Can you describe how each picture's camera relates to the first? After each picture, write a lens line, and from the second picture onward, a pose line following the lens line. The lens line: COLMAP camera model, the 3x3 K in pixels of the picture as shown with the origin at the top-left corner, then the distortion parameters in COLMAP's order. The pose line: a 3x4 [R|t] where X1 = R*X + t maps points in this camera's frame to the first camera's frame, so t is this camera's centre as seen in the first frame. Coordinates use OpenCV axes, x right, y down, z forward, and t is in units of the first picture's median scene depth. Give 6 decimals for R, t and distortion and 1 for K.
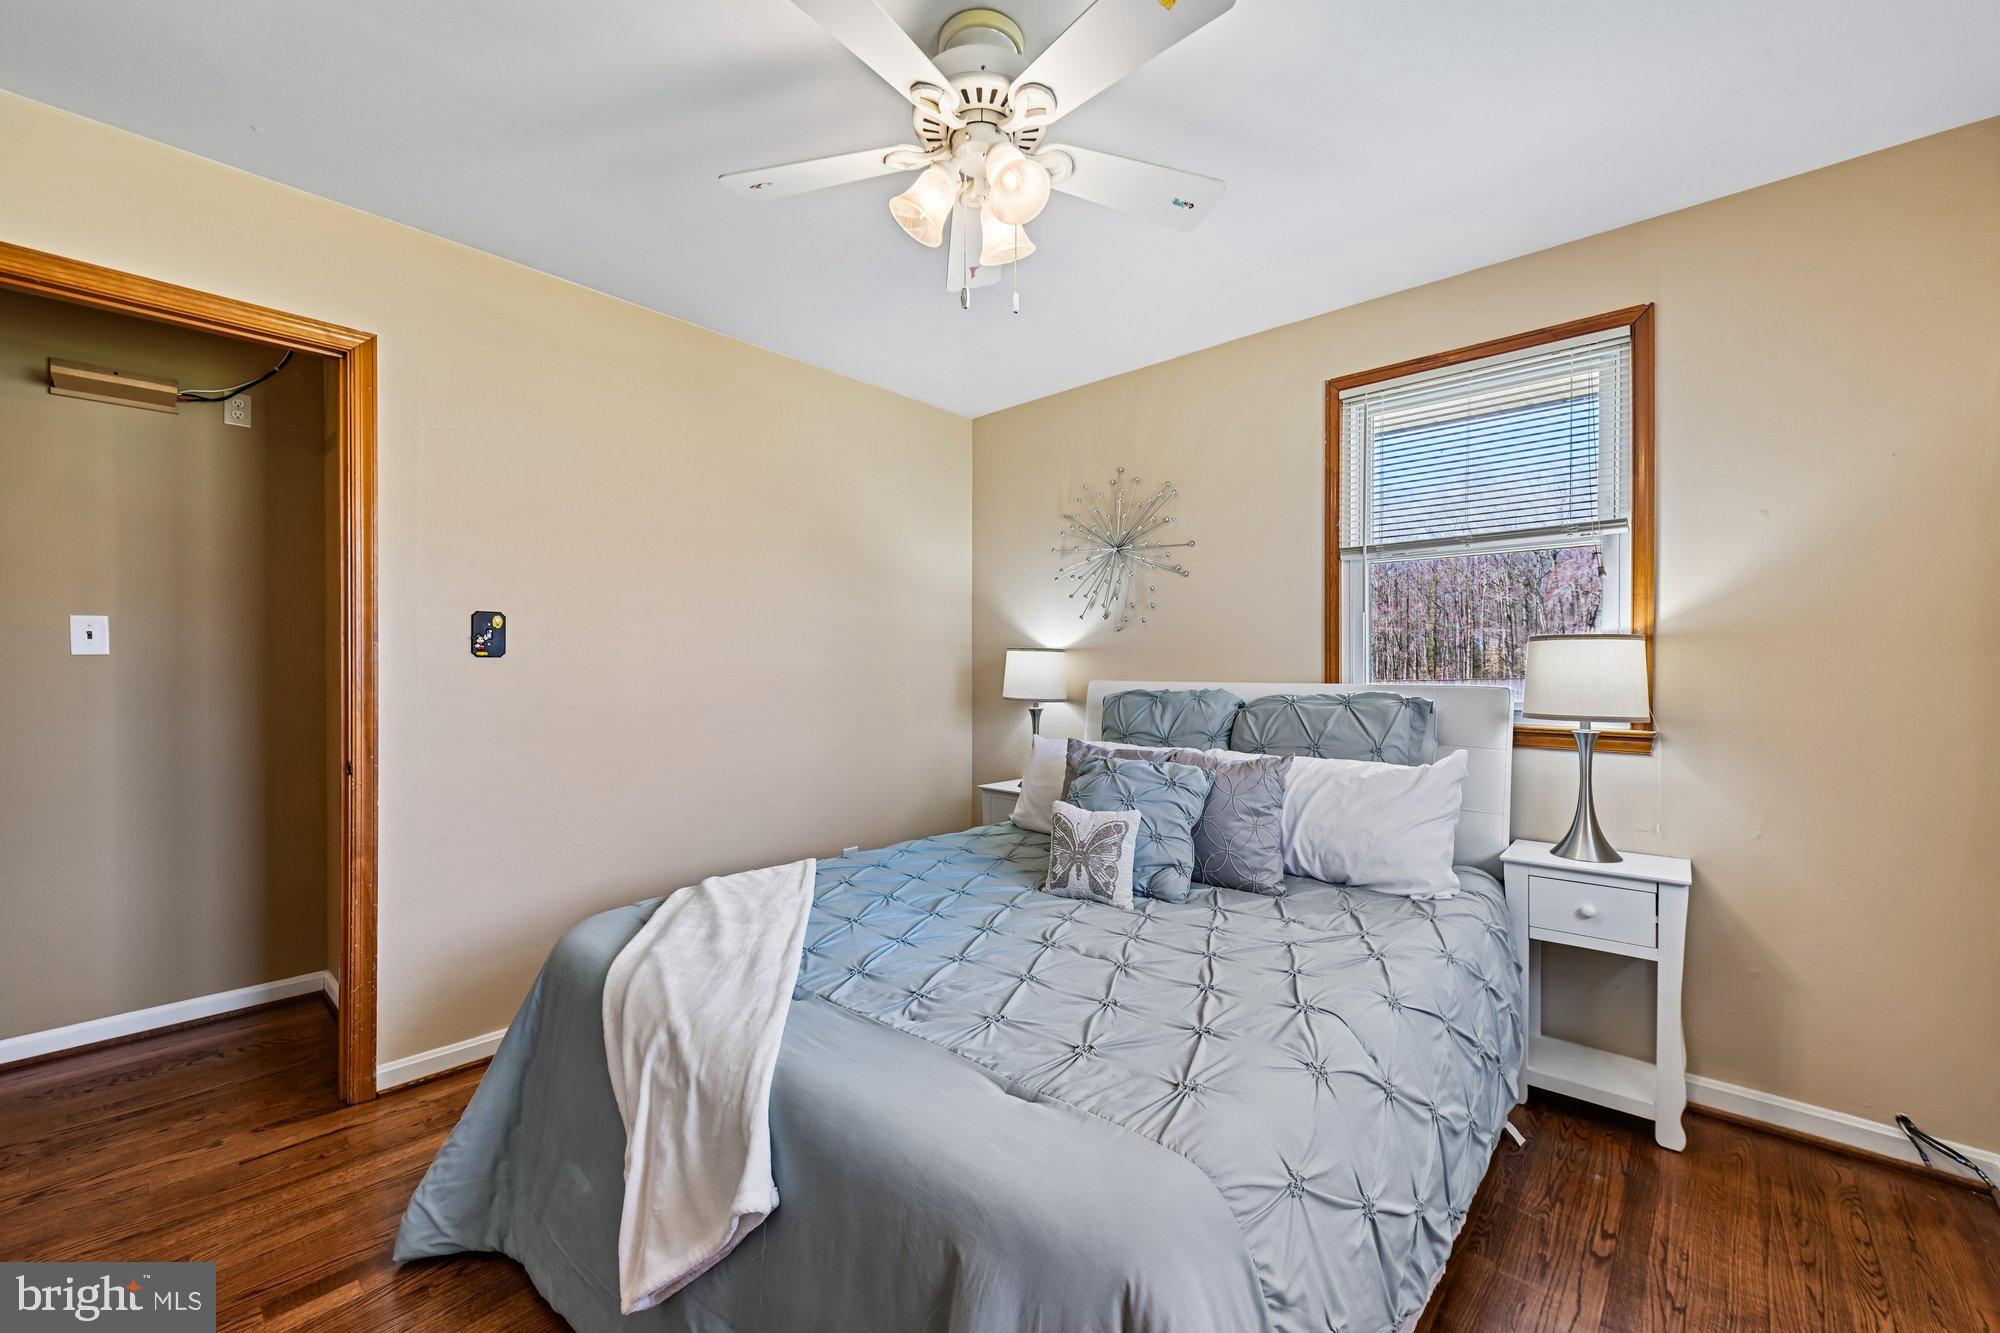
lens RADIAL K [[788.3, 0, 1009.3], [0, 788.3, 673.3], [0, 0, 1]] dist [-0.000779, -0.000035]
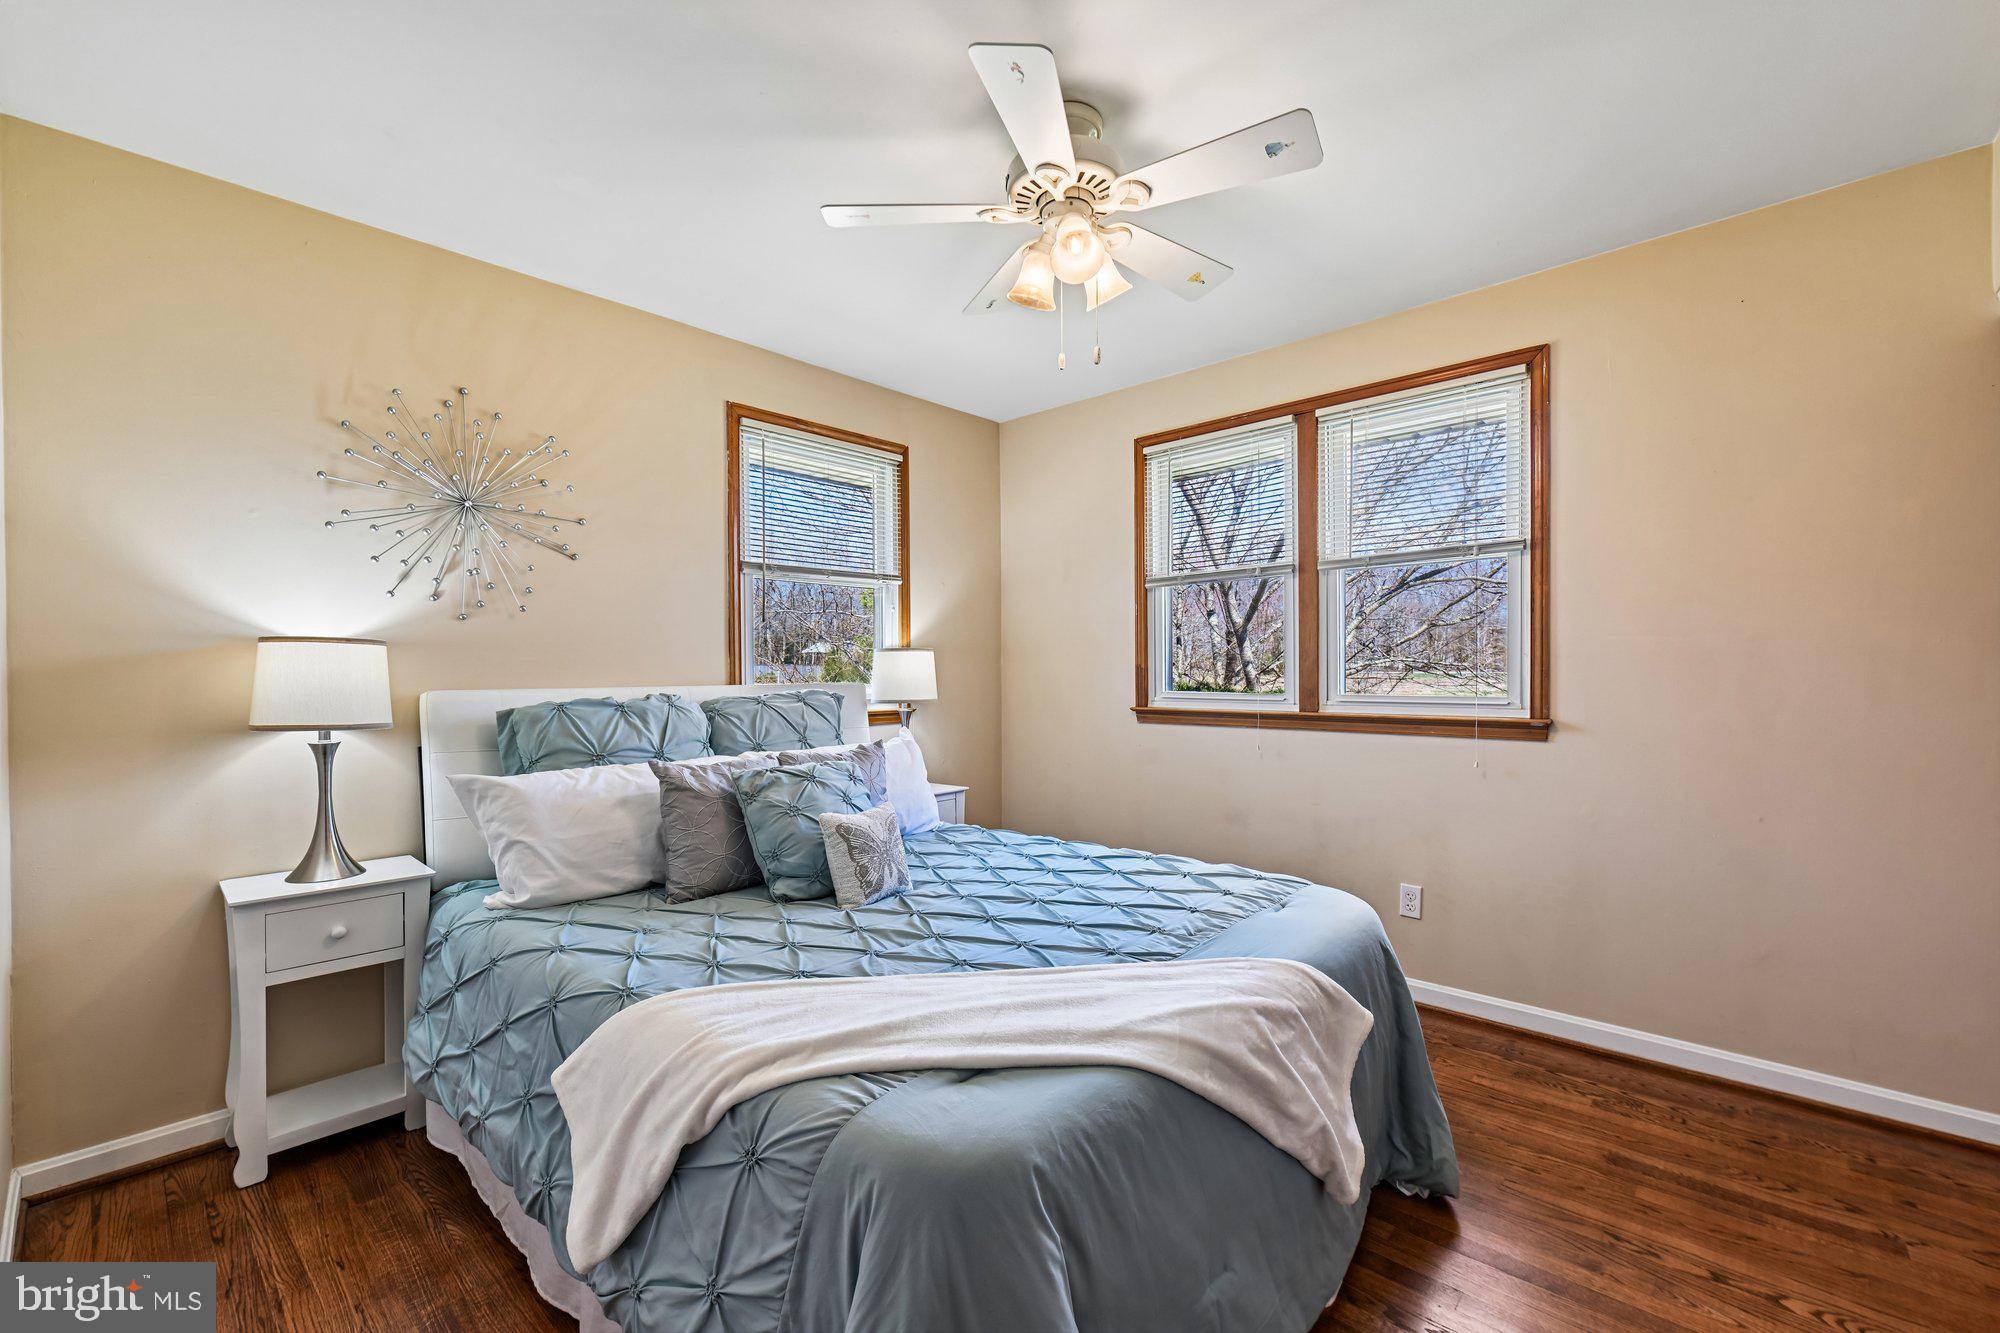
lens RADIAL K [[826.2, 0, 997.7], [0, 826.2, 692.1], [0, 0, 1]] dist [-0.000477, -0.000041]
pose [[0.020001, -0.026367, 0.999452, -0.631895], [0.011607, 0.999591, 0.026138, -0.002831], [-0.999733, 0.011078, 0.020298, 0.543876]]
